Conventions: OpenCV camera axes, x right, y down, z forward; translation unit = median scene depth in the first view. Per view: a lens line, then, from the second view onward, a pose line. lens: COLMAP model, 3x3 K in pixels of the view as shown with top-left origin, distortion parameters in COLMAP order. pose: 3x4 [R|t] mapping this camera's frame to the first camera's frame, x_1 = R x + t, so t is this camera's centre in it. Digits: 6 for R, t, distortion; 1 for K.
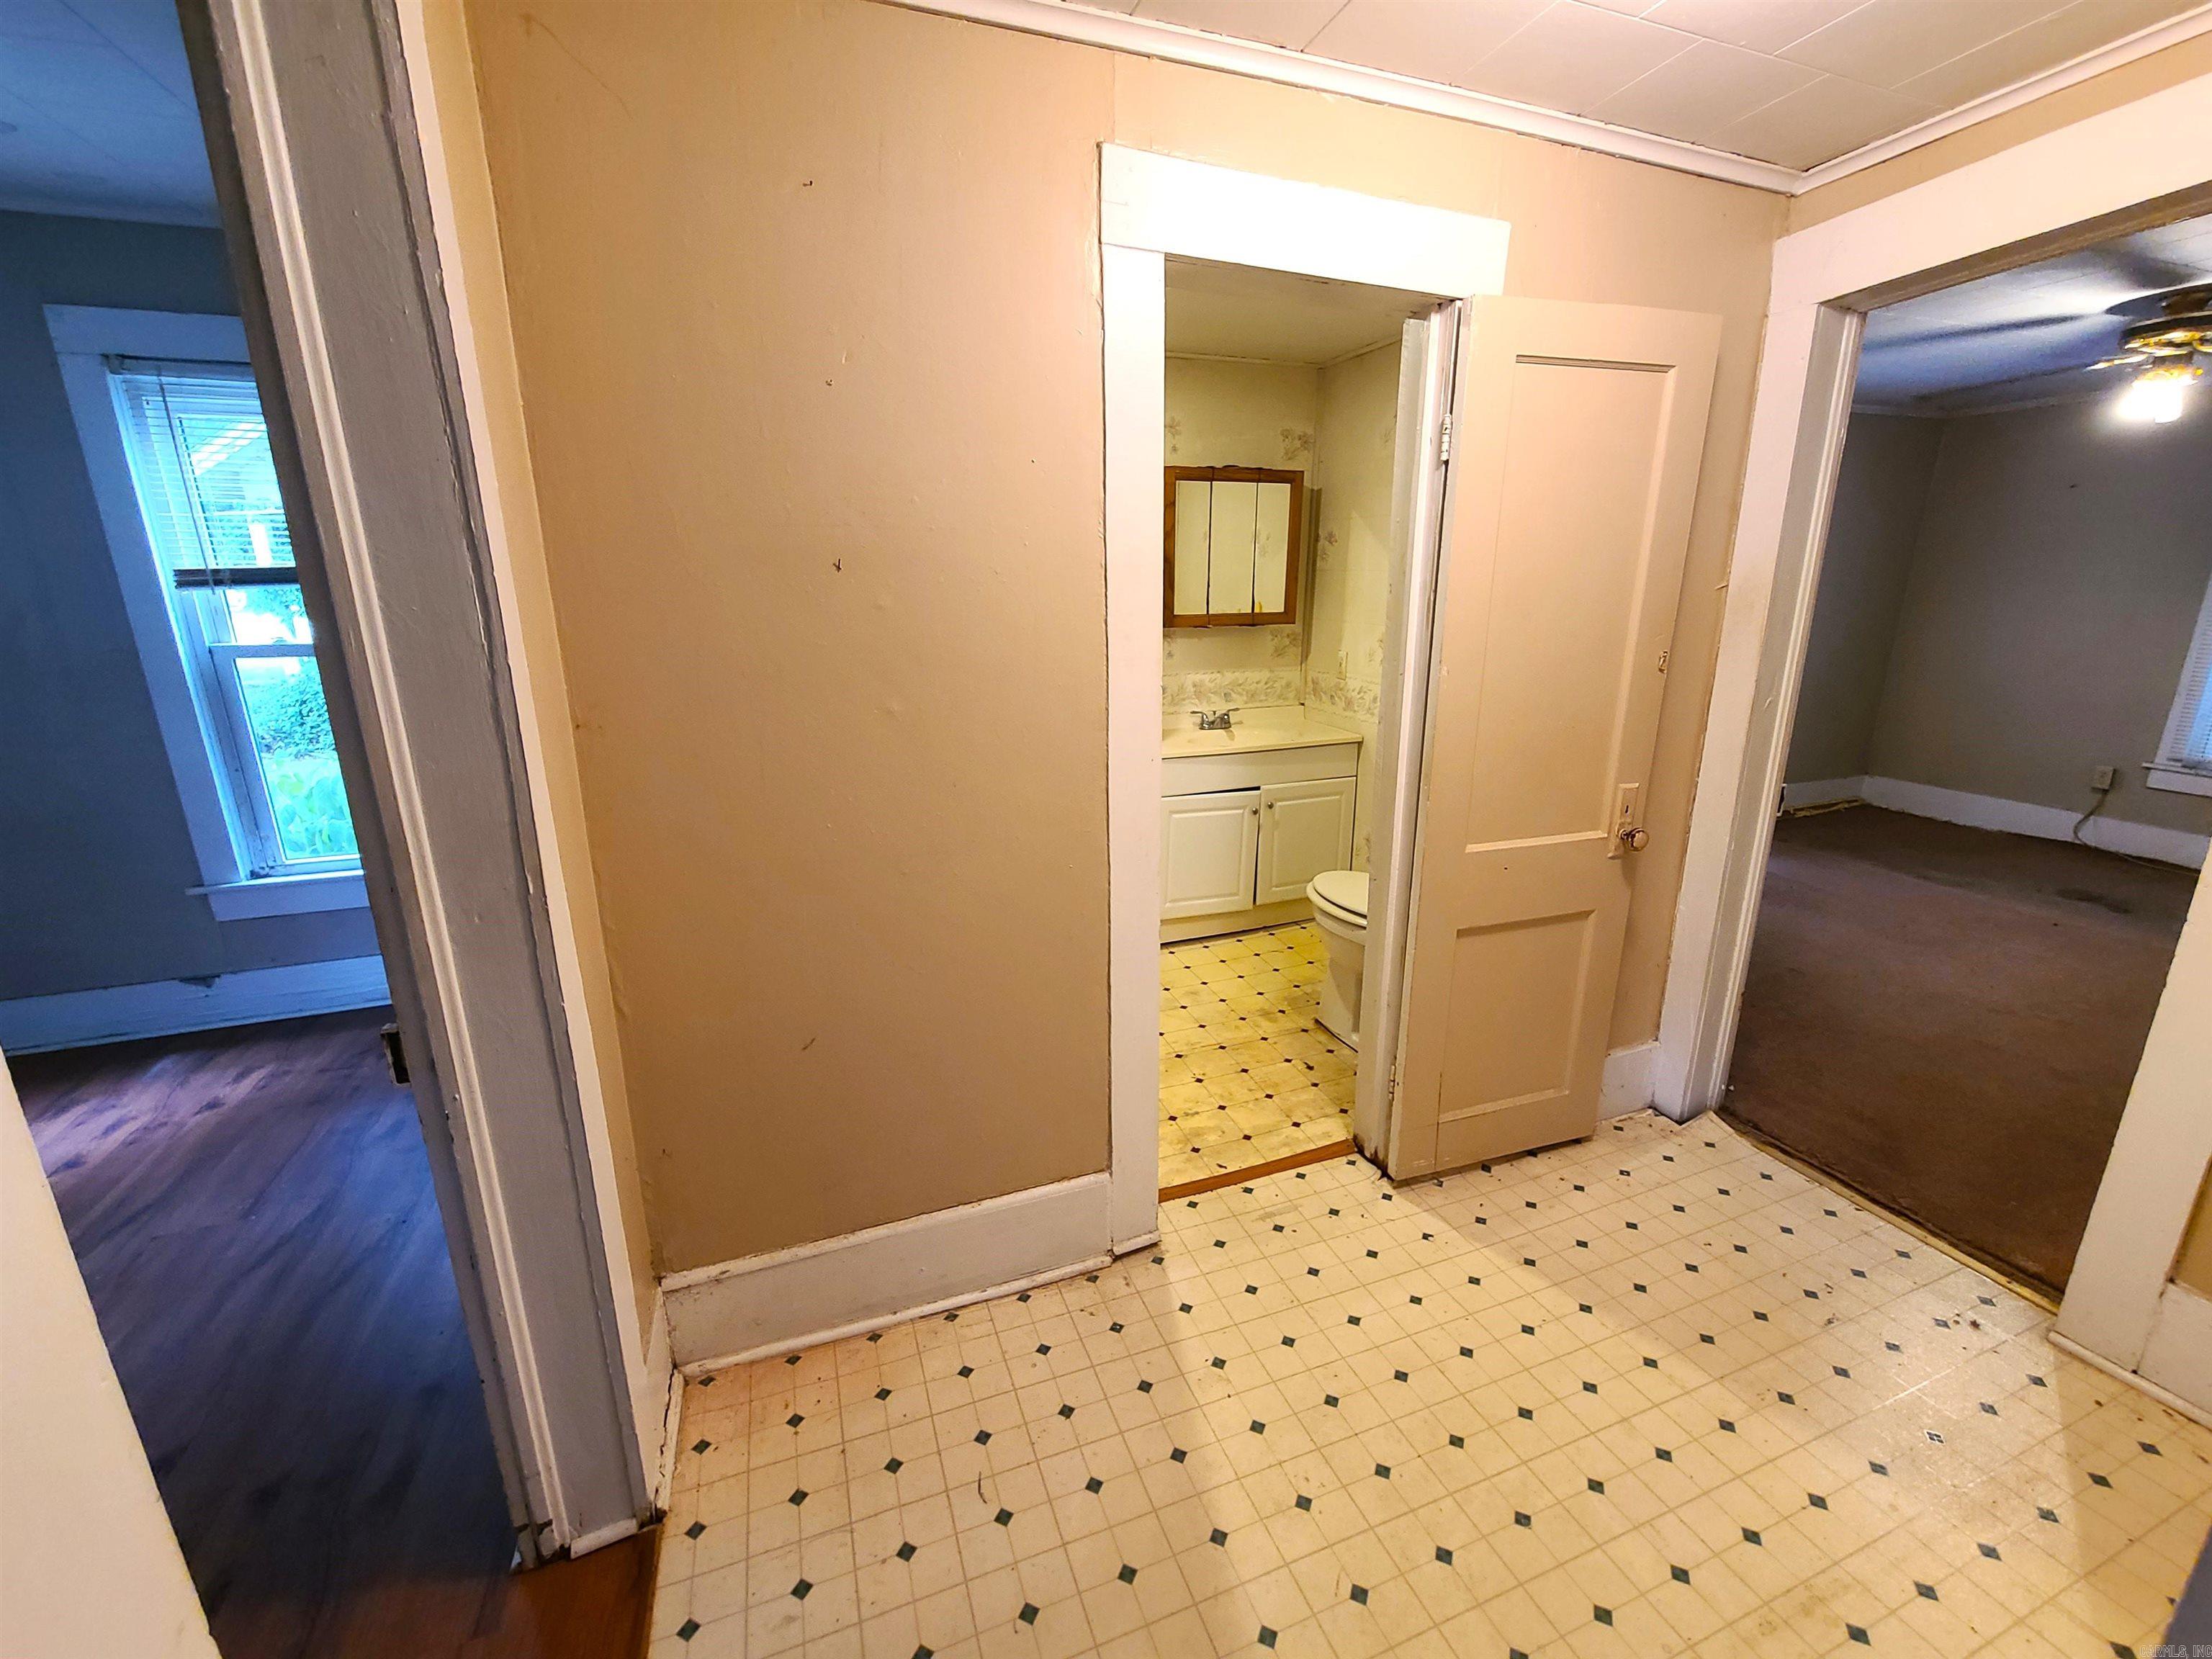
lens RADIAL K [[904.5, 0, 1127.8], [0, 904.5, 818.3], [0, 0, 1]] dist [0.003680, -0.004870]
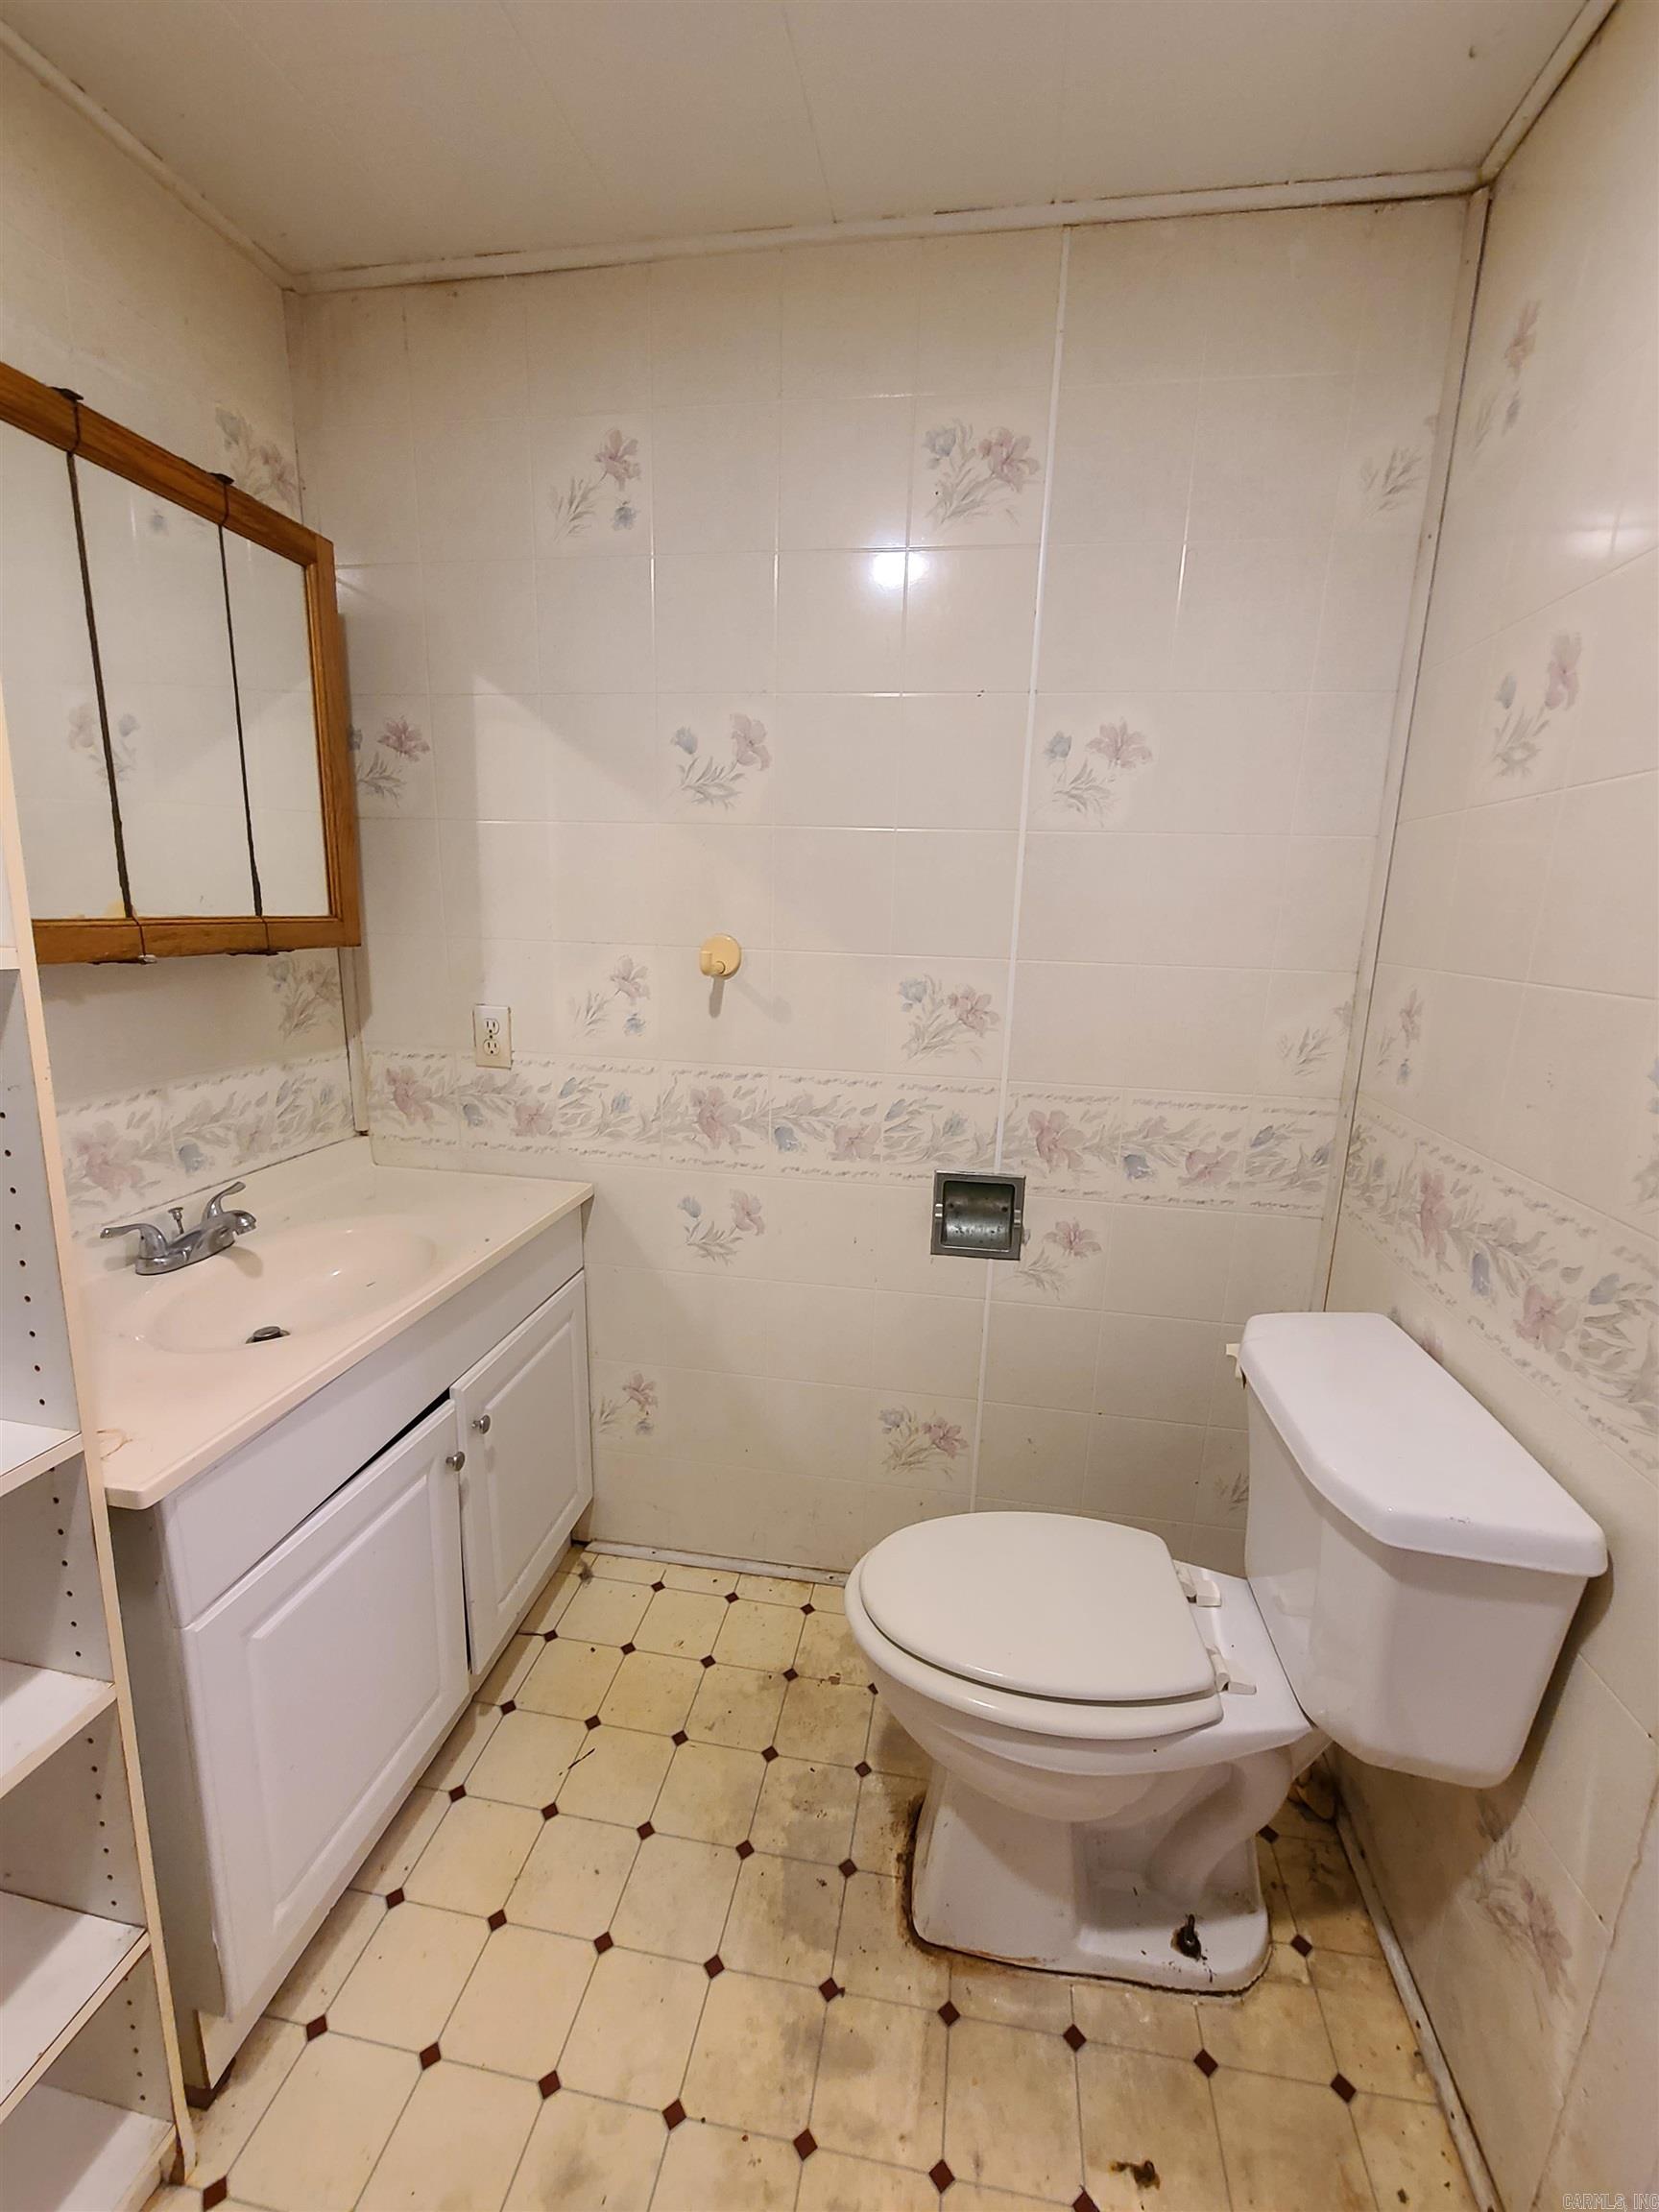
lens RADIAL K [[922.9, 0, 833.0], [0, 922.9, 1120.4], [0, 0, 1]] dist [0.001979, 0.000094]
pose [[0.501970, -0.181357, 0.845657, -0.080214], [0.203348, 0.975106, 0.088414, -0.159838], [-0.840640, 0.127582, 0.526353, 0.743114]]
